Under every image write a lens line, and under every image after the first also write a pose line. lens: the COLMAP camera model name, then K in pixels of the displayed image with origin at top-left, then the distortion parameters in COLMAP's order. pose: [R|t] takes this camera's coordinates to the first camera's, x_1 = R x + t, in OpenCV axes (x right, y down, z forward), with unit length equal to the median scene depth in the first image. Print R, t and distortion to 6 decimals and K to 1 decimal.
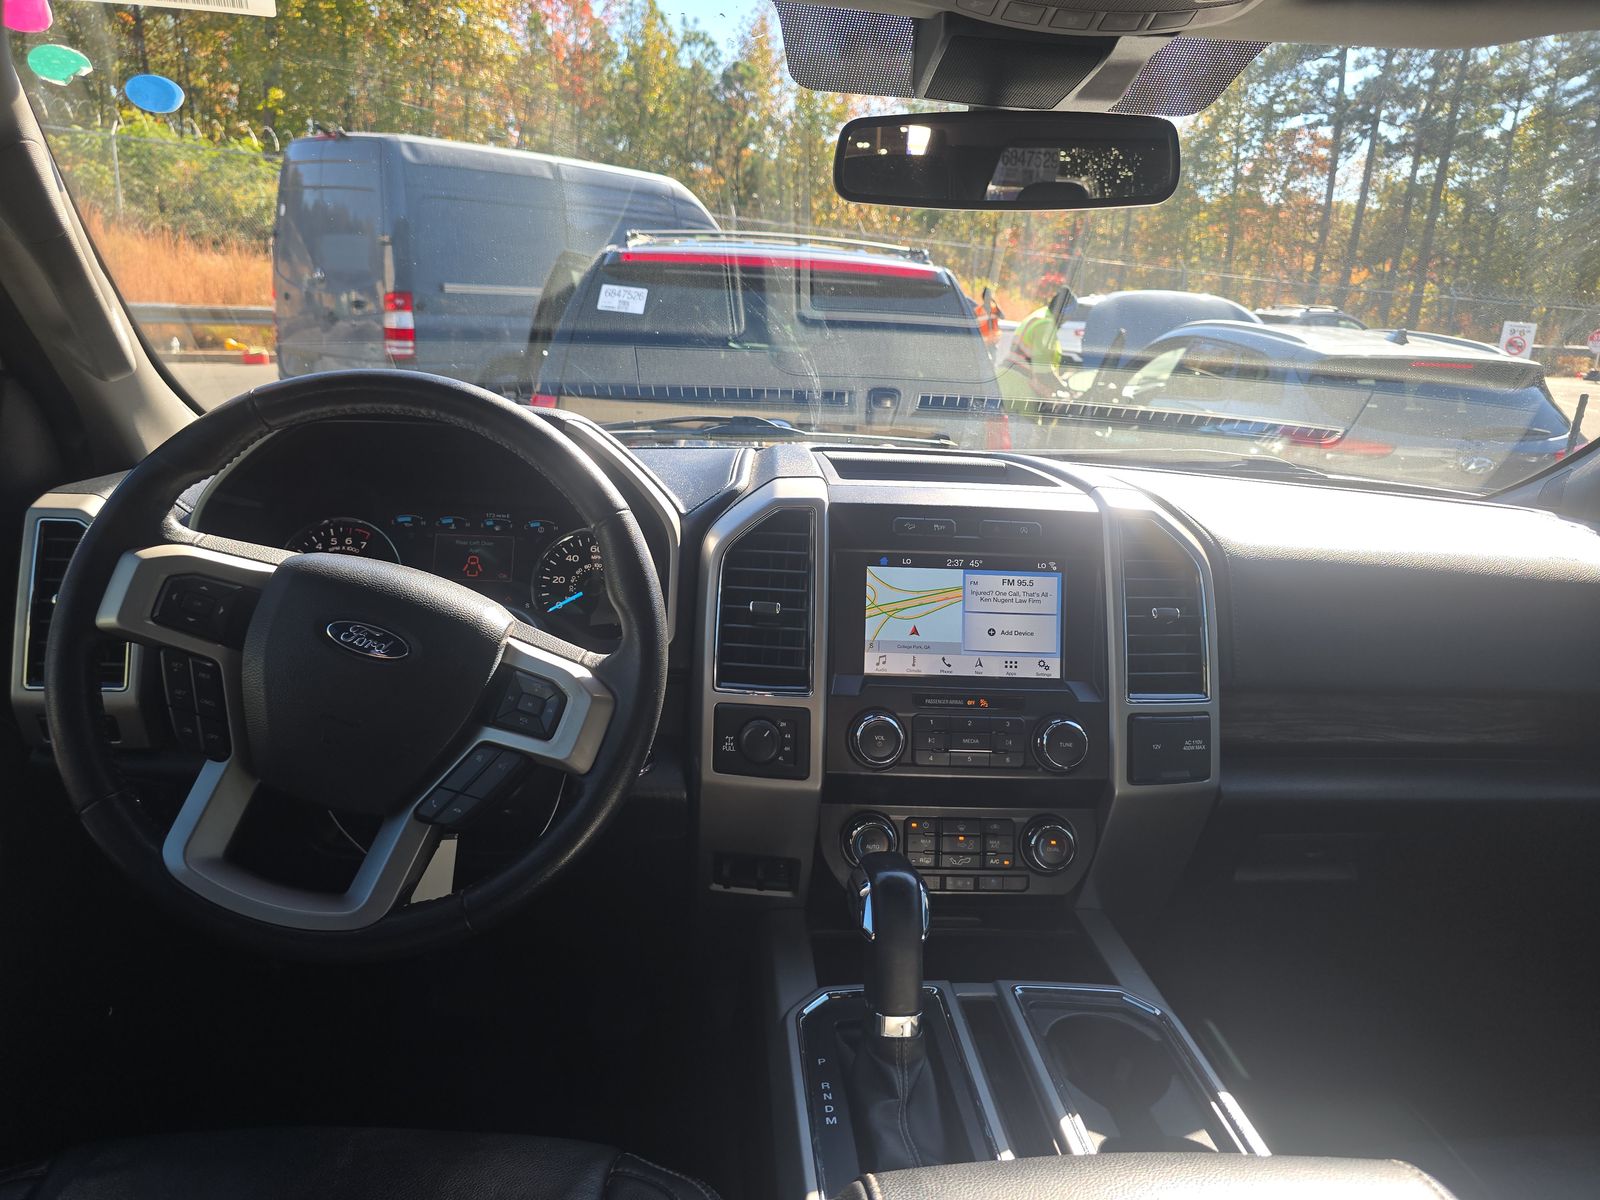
lens RADIAL K [[1084.8, 0, 802.7], [0, 1084.8, 598.6], [0, 0, 1]] dist [0.020193, -0.014350]
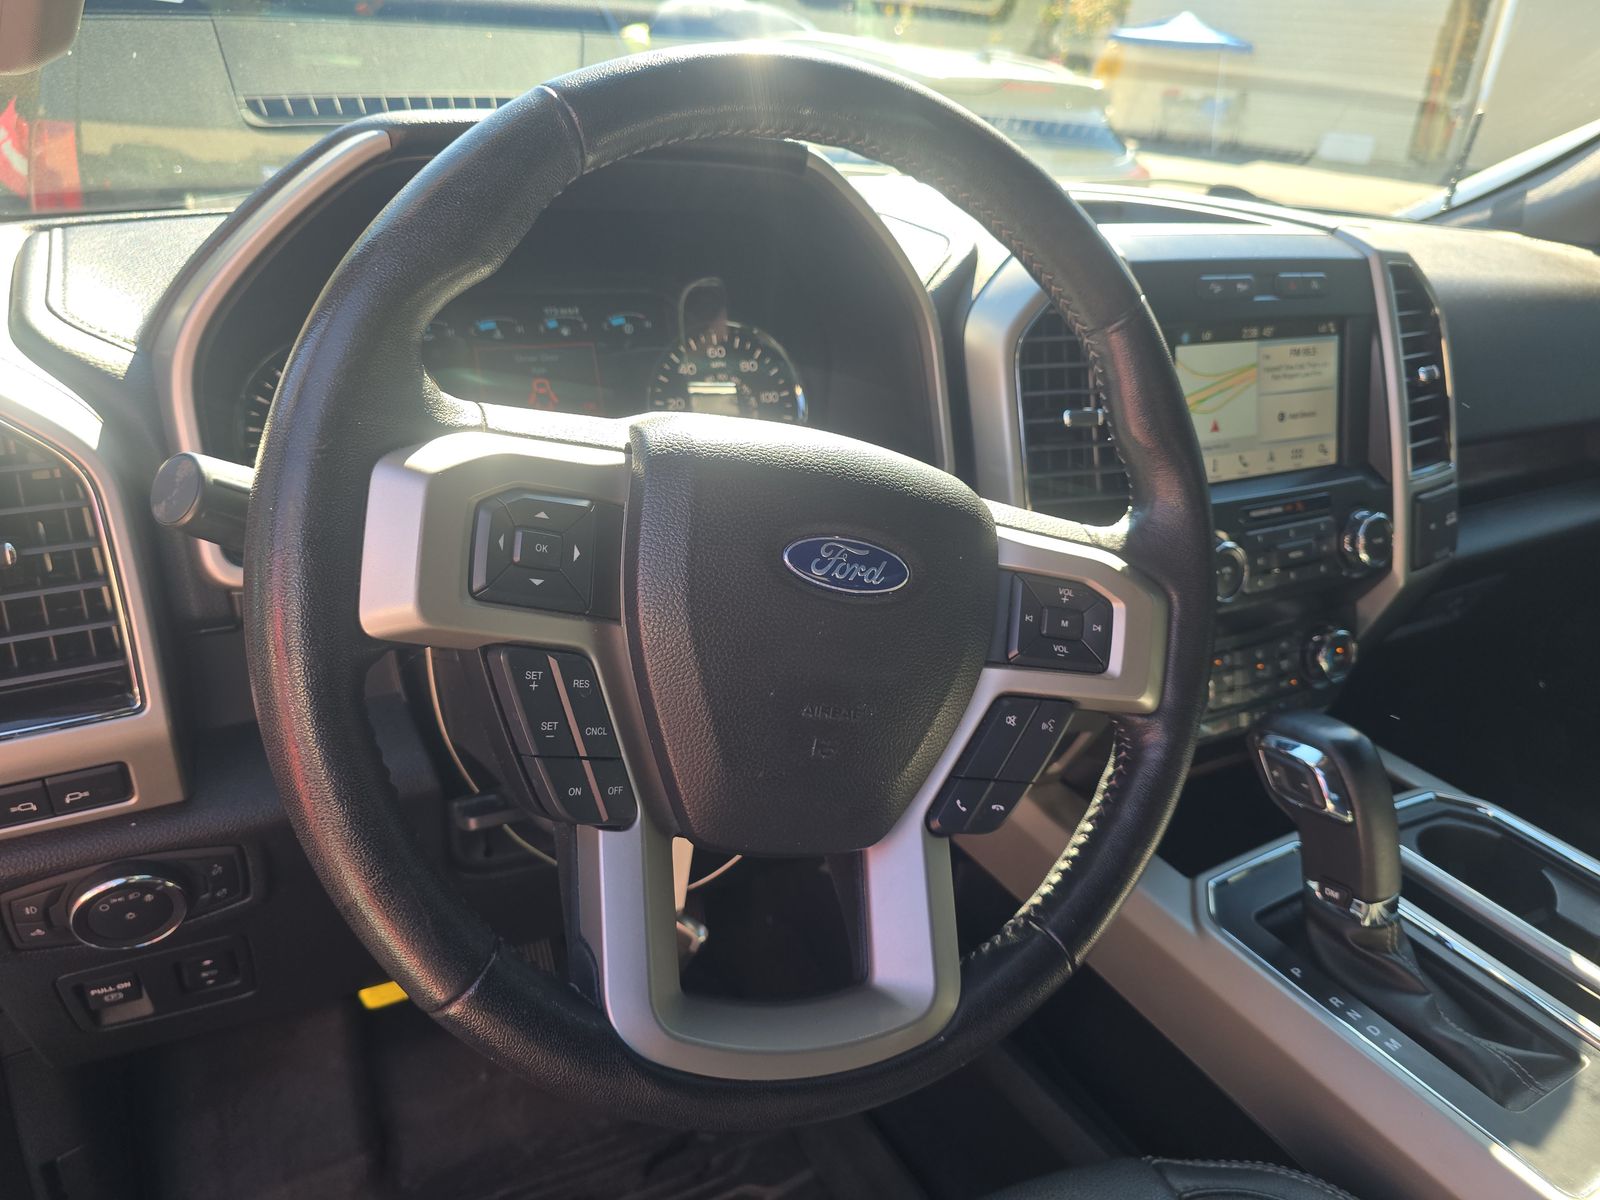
lens RADIAL K [[1084.8, 0, 809.7], [0, 1084.8, 603.1], [0, 0, 1]] dist [0.020193, -0.014350]
pose [[0.913403, -0.170458, 0.369647, -0.474343], [0.082683, 0.966861, 0.241545, -0.060486], [-0.398570, -0.190065, 0.897228, 0.380557]]
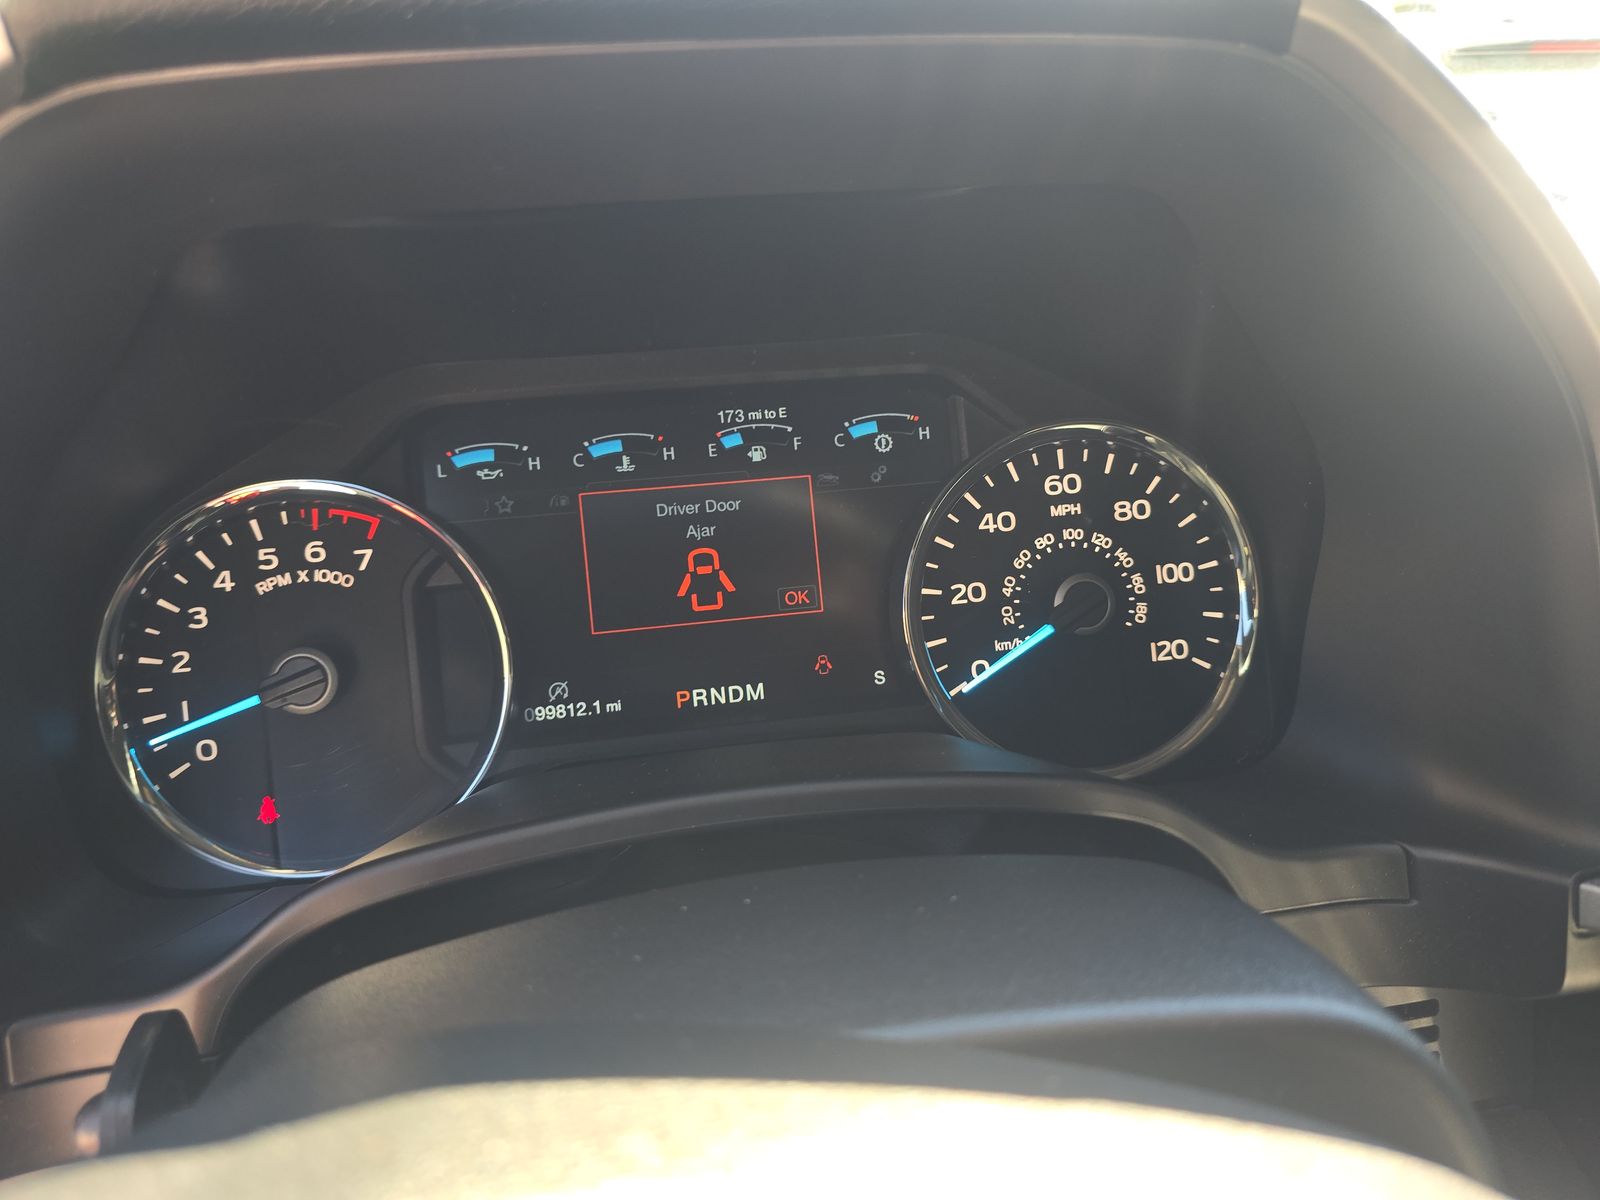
lens RADIAL K [[1084.8, 0, 810.4], [0, 1084.8, 597.7], [0, 0, 1]] dist [0.020193, -0.014350]
pose [[0.993835, -0.110003, 0.013832, -0.313857], [0.106318, 0.980971, 0.162458, -0.084443], [-0.031439, -0.159986, 0.986619, 0.762732]]
